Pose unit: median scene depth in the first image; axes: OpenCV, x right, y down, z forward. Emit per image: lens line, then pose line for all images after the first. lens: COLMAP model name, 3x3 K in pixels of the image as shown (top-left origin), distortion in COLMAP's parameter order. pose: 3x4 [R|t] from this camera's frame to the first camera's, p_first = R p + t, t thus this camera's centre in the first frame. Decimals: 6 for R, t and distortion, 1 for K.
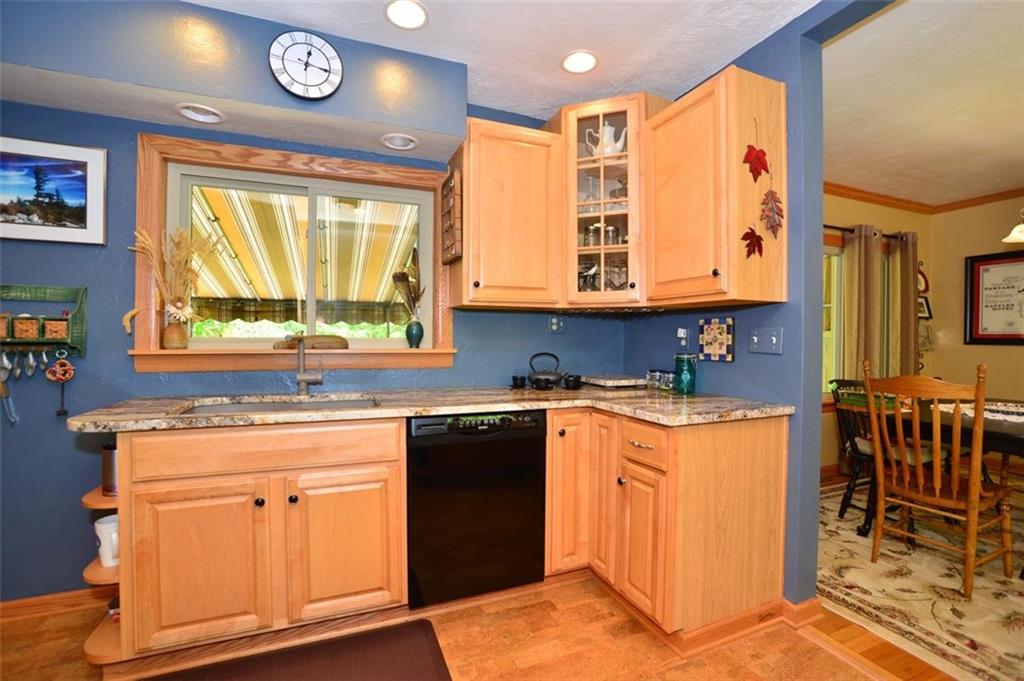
lens RADIAL K [[459.3, 0, 512.5], [0, 459.3, 336.0], [0, 0, 1]] dist [-0.030288, 0.000627]
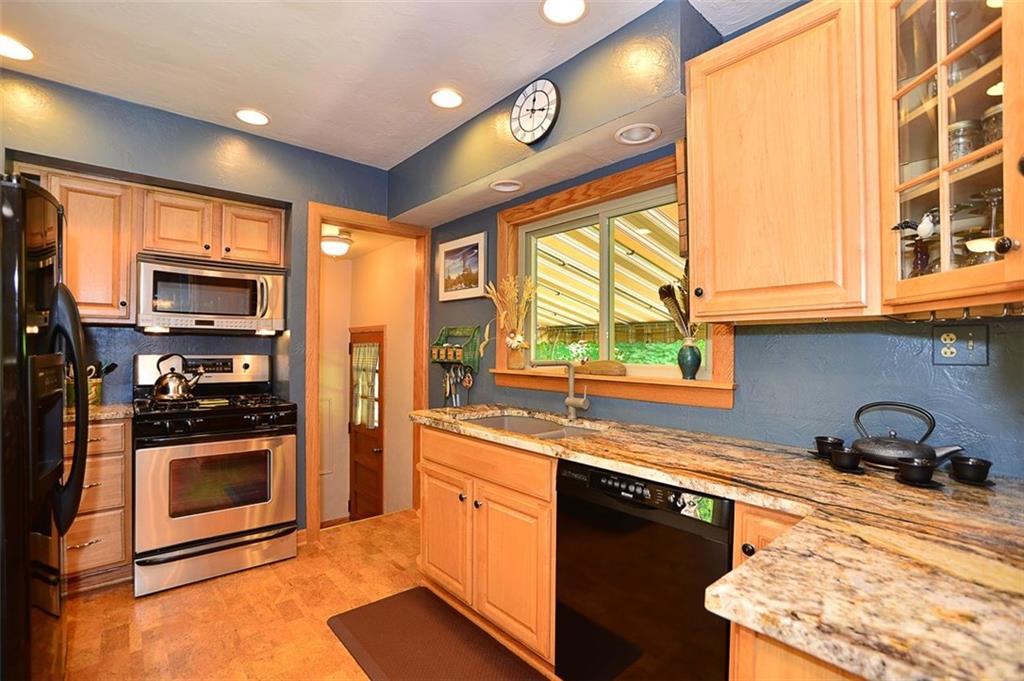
lens RADIAL K [[471.6, 0, 499.2], [0, 471.6, 344.2], [0, 0, 1]] dist [-0.041965, 0.000277]
pose [[0.308602, -0.013388, -0.951097, 0.530868], [-0.005755, 0.999856, -0.015942, -0.022464], [0.951174, 0.010394, 0.308481, 0.536829]]
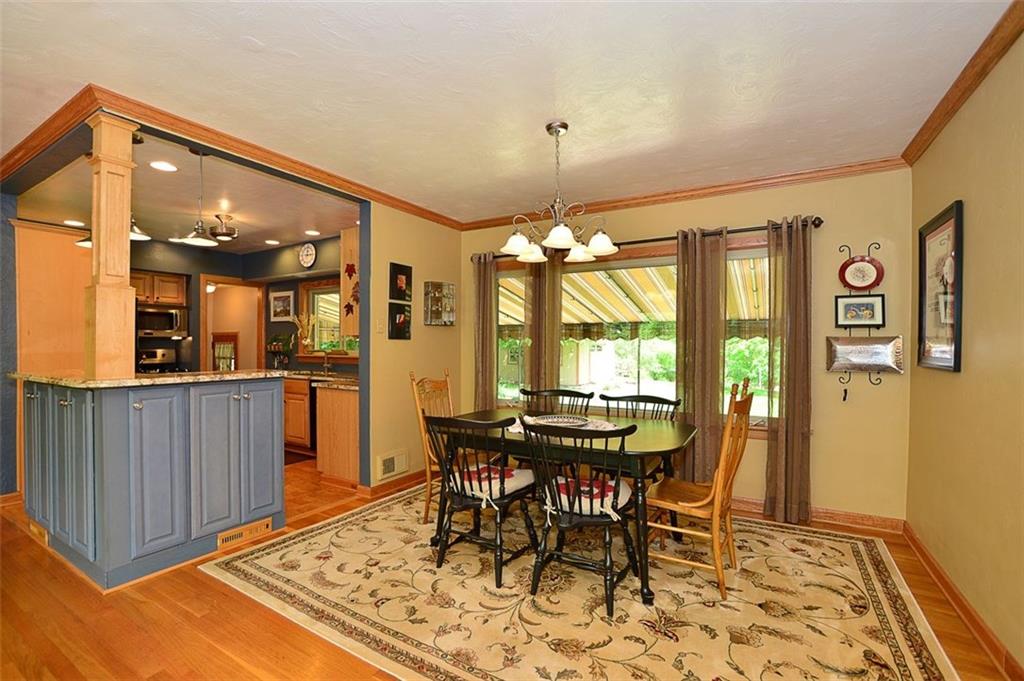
lens RADIAL K [[450.5, 0, 505.8], [0, 450.5, 346.4], [0, 0, 1]] dist [-0.081697, 0.034258]
pose [[0.612277, -0.000725, -0.790643, 2.319390], [0.000831, 1.000000, -0.000274, -0.021934], [0.790643, -0.000490, 0.612277, 0.257908]]
